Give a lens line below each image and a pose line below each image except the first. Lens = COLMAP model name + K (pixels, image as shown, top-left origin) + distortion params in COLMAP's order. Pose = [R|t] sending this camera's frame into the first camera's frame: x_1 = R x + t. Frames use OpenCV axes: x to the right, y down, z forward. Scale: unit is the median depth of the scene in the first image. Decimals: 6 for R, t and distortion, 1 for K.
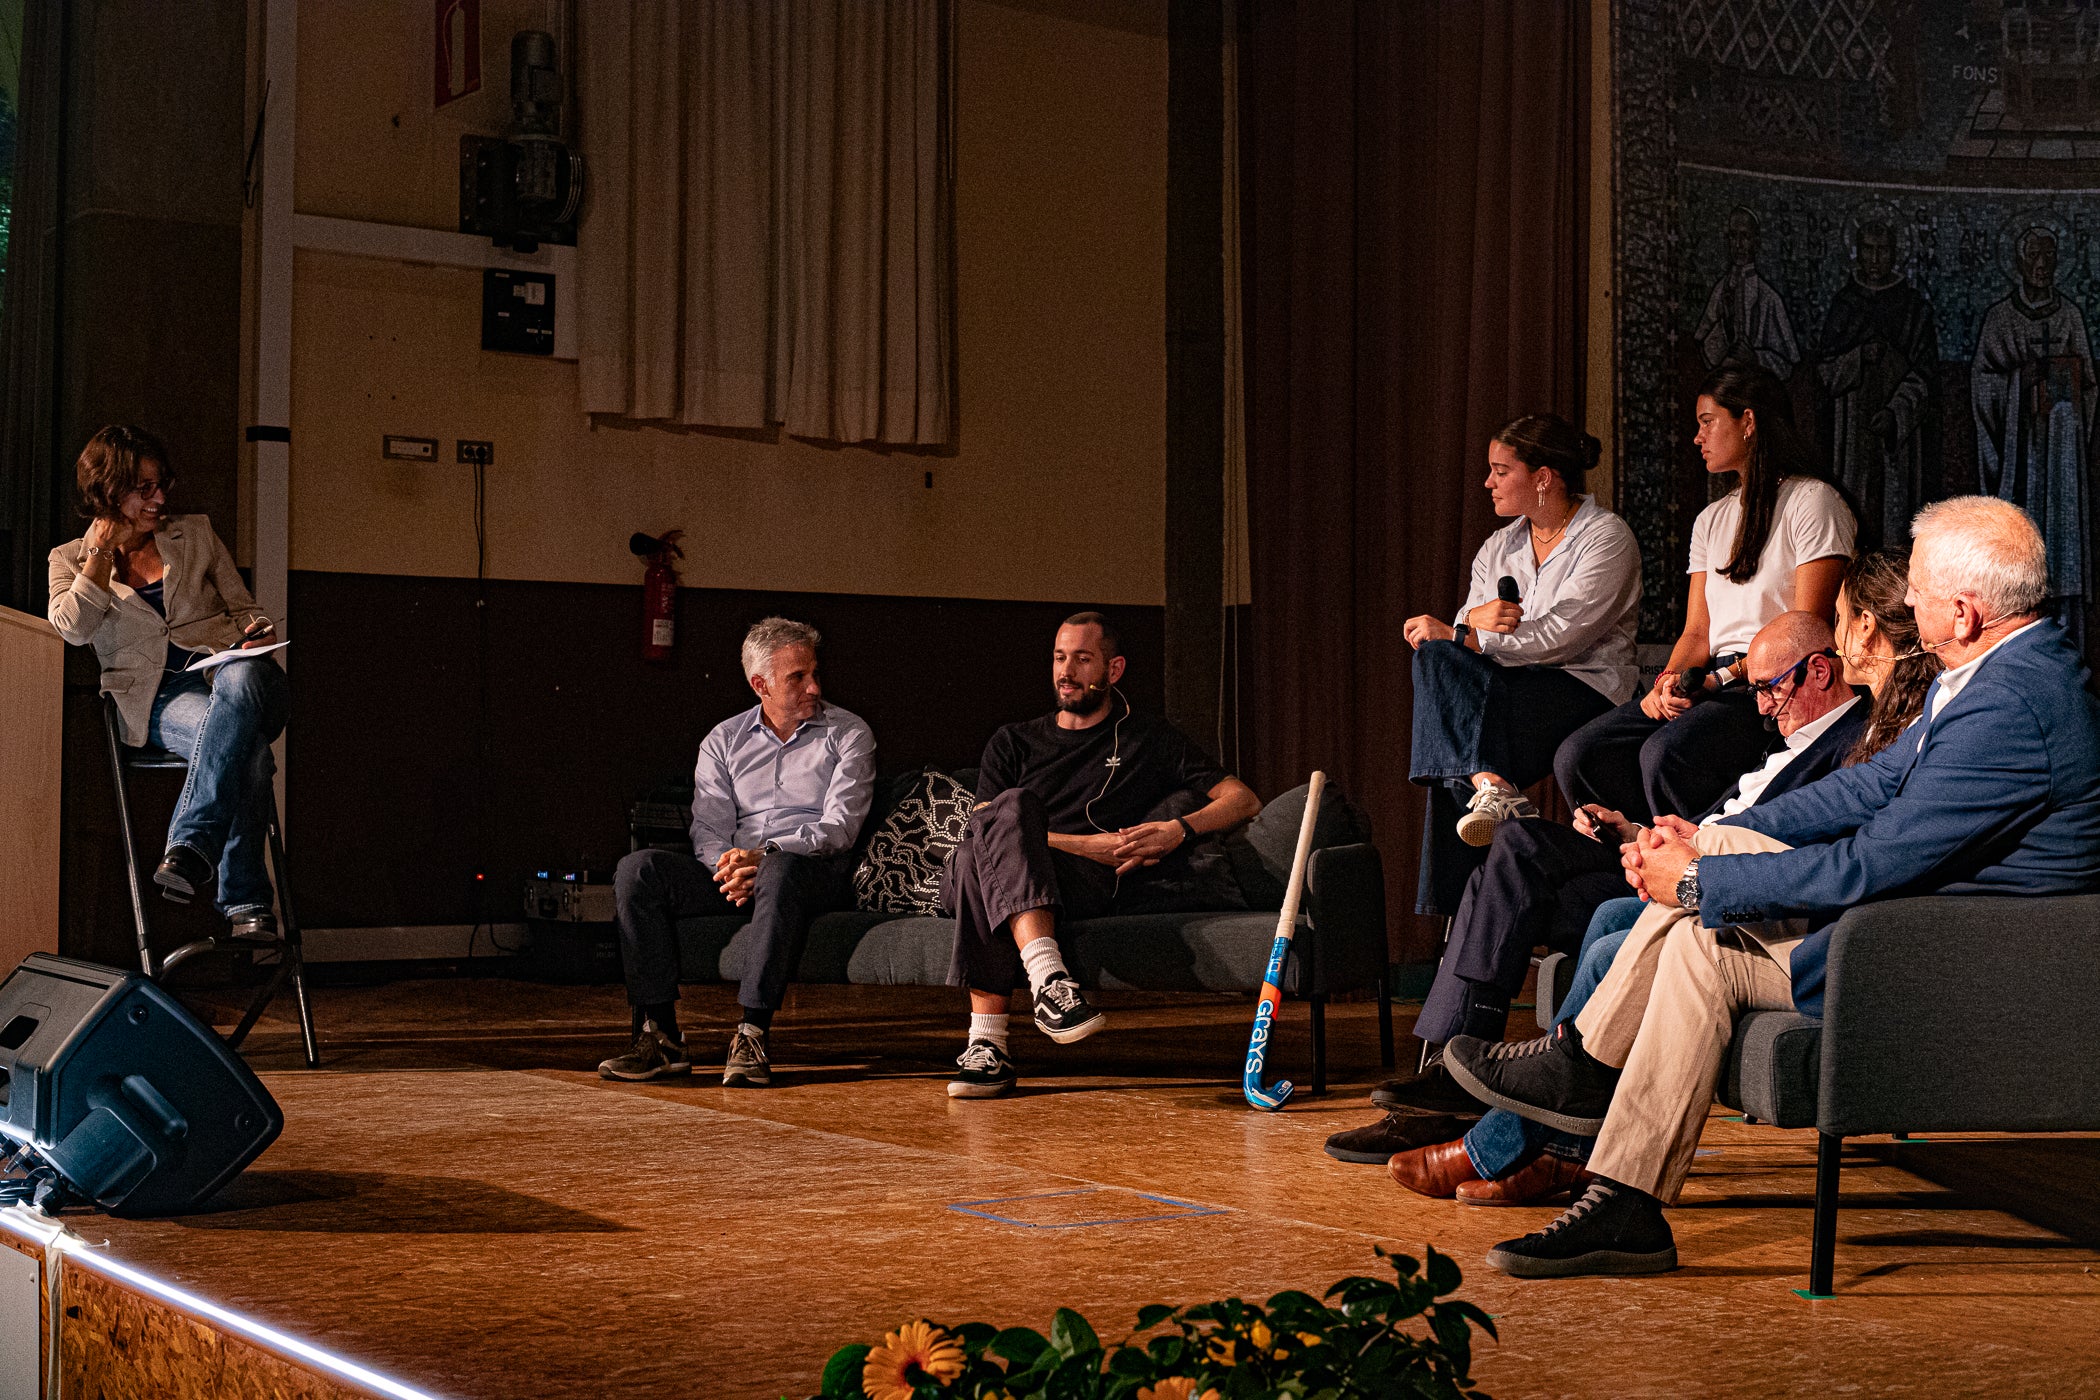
lens RADIAL K [[3015.4, 0, 1050.0], [0, 3015.4, 700.0], [0, 0, 1]] dist [-0.088421, 0.069593]
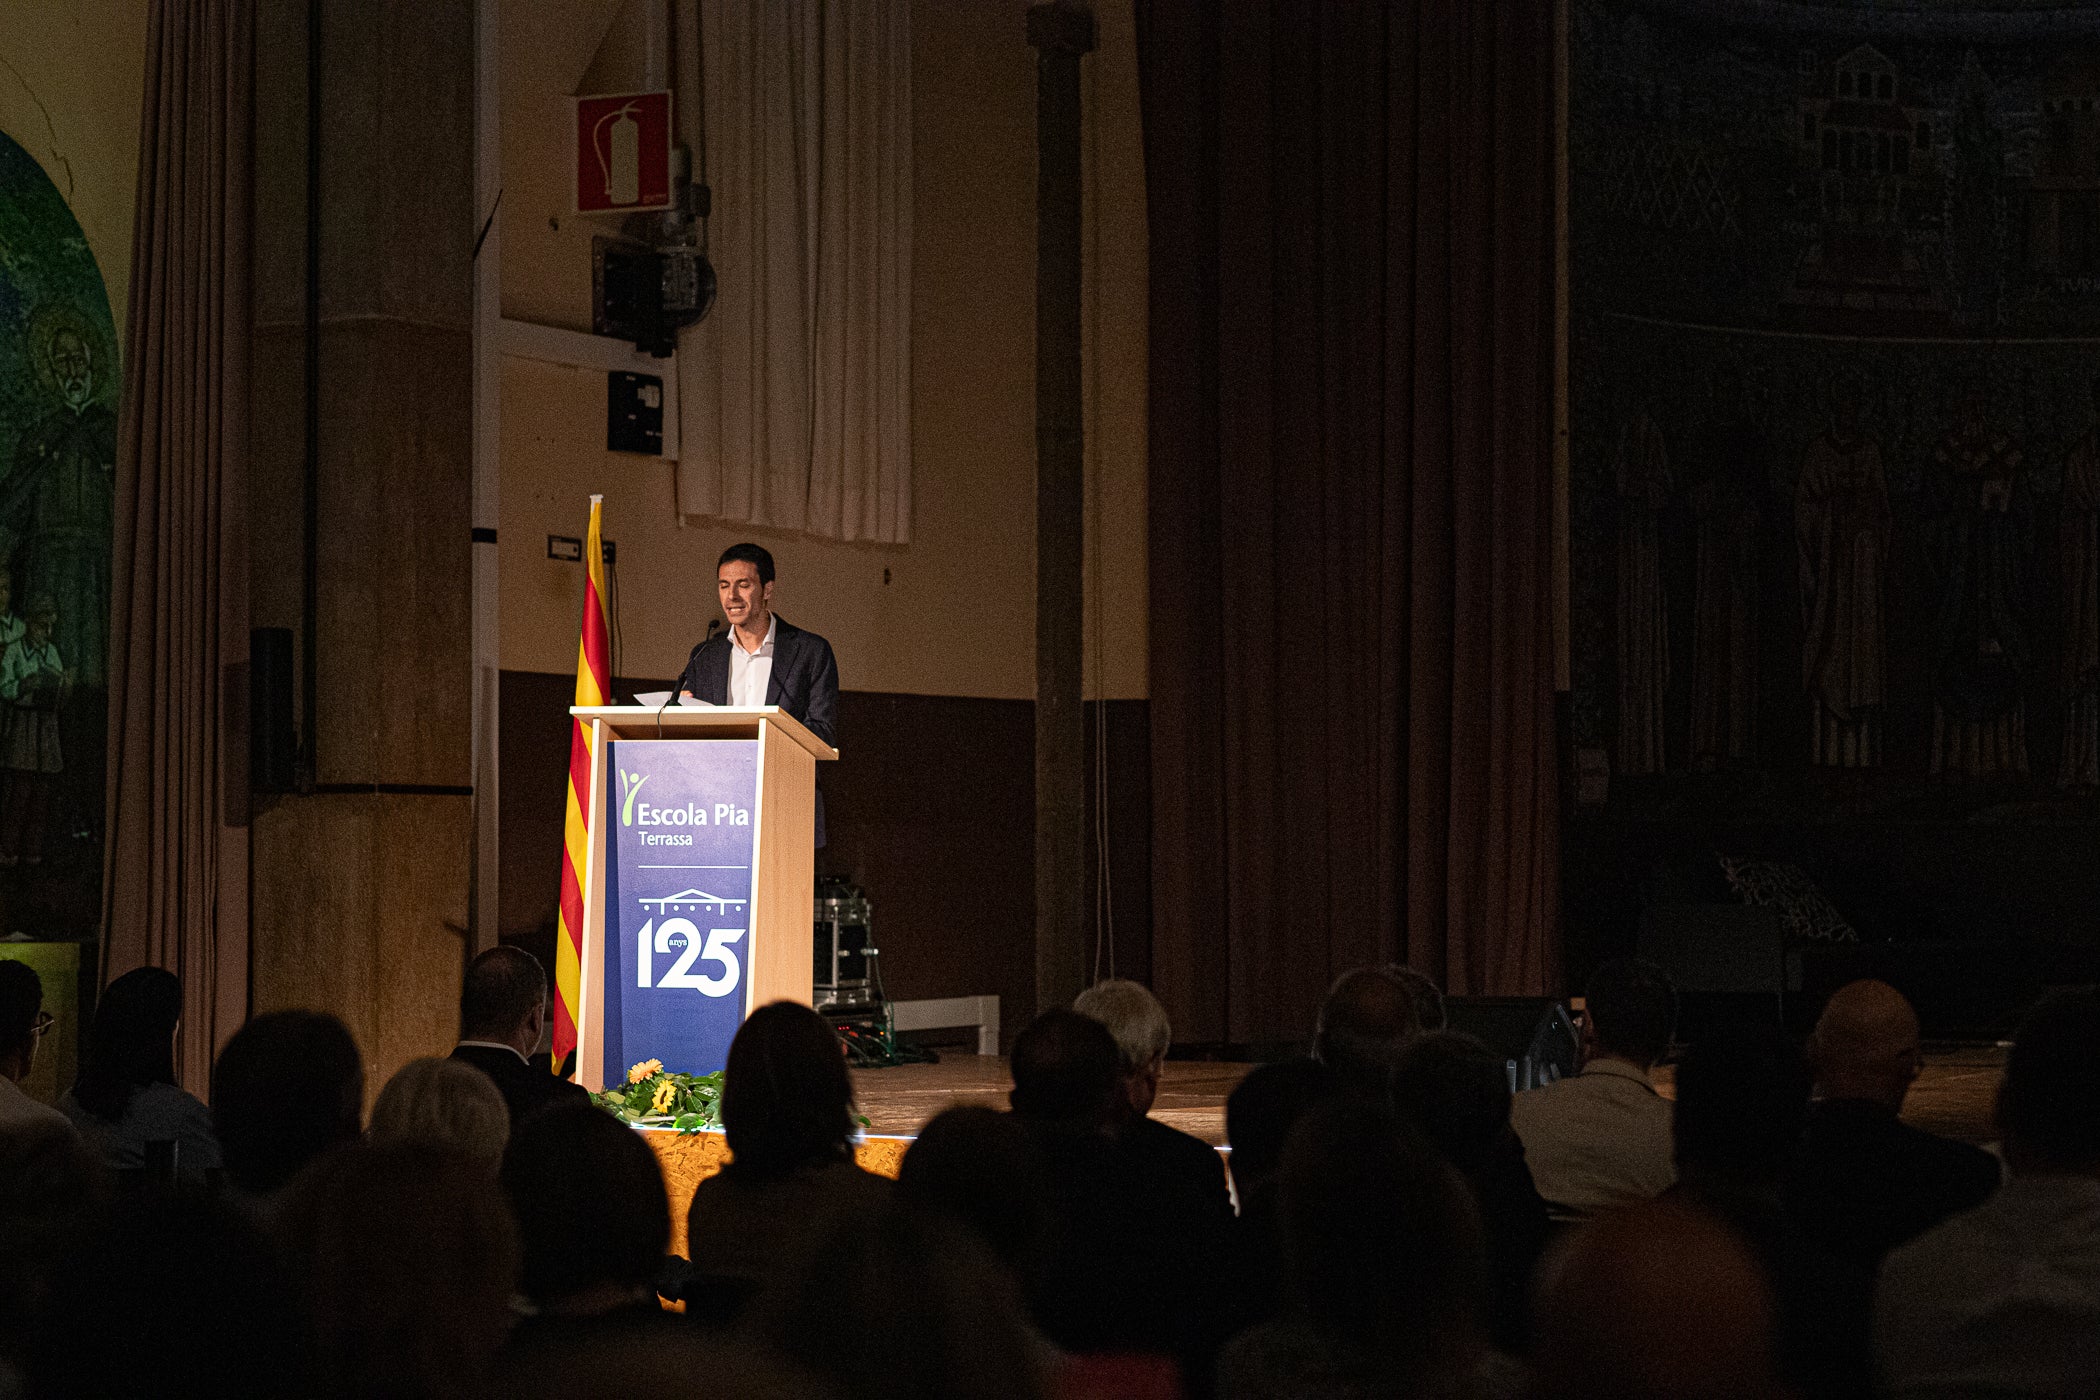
lens RADIAL K [[4844.2, 0, 1050.4], [0, 4844.2, 744.1], [0, 0, 1]] dist [0.099692, -0.022737]
pose [[0.909686, 0.007931, 0.415222, -0.688776], [-0.007659, 0.999968, -0.002319, -0.014010], [-0.415227, -0.001070, 0.909717, -0.518970]]
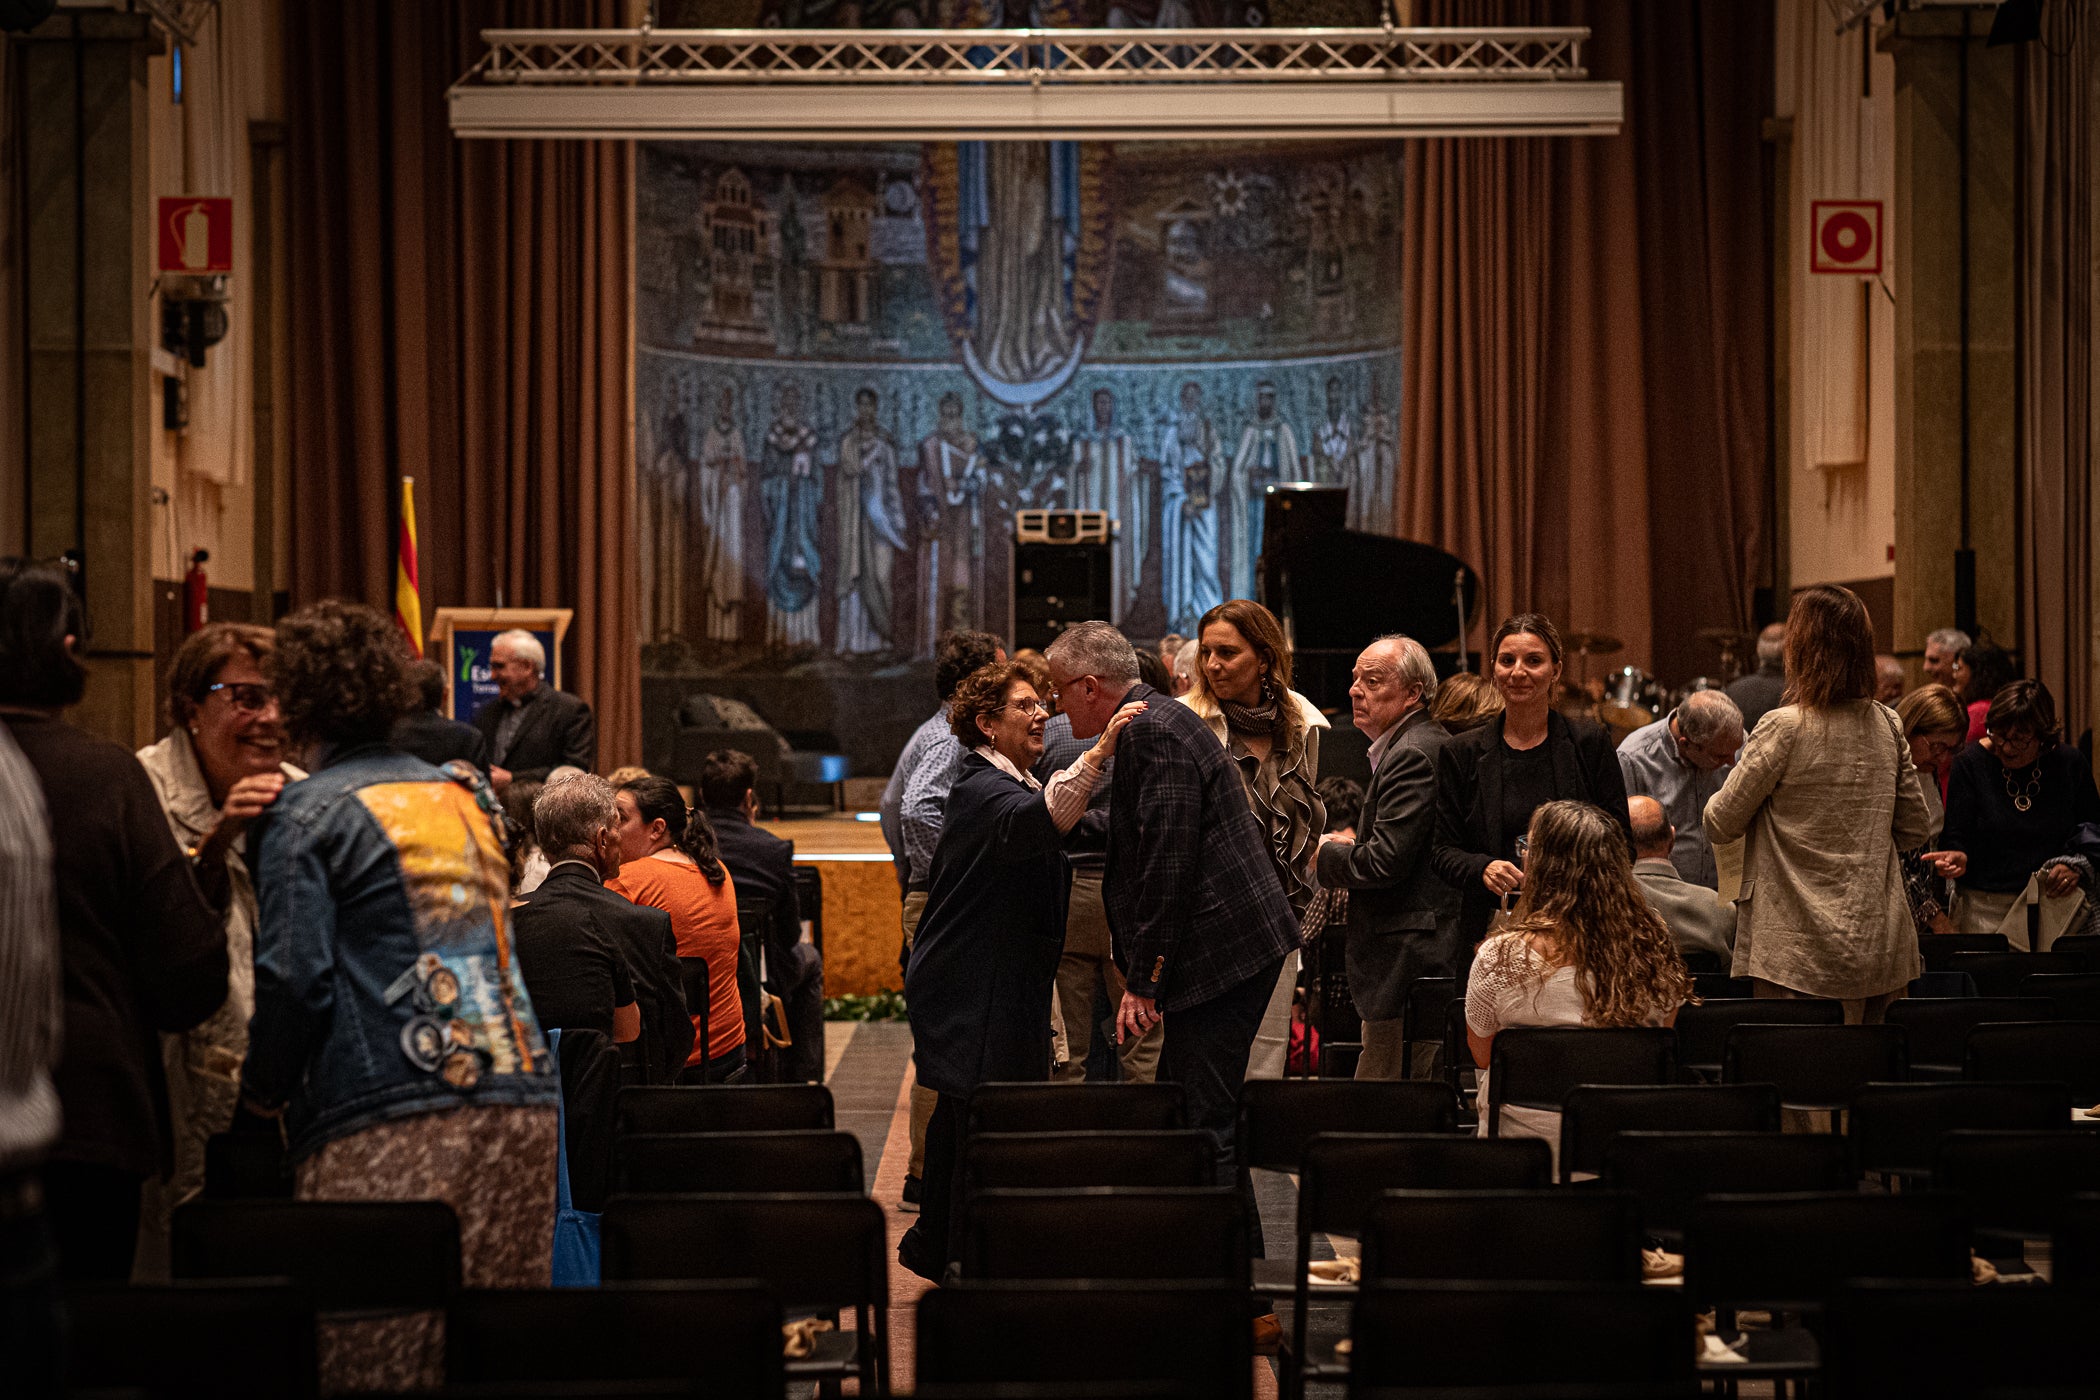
lens RADIAL K [[4902.8, 0, 1057.8], [0, 4902.8, 744.8], [0, 0, 1]] dist [0.138111, -0.371833]
pose [[0.571461, -0.010093, 0.820567, -1.869452], [-0.017311, 0.999554, 0.024350, -0.023349], [-0.820447, -0.028120, 0.571031, -0.761941]]
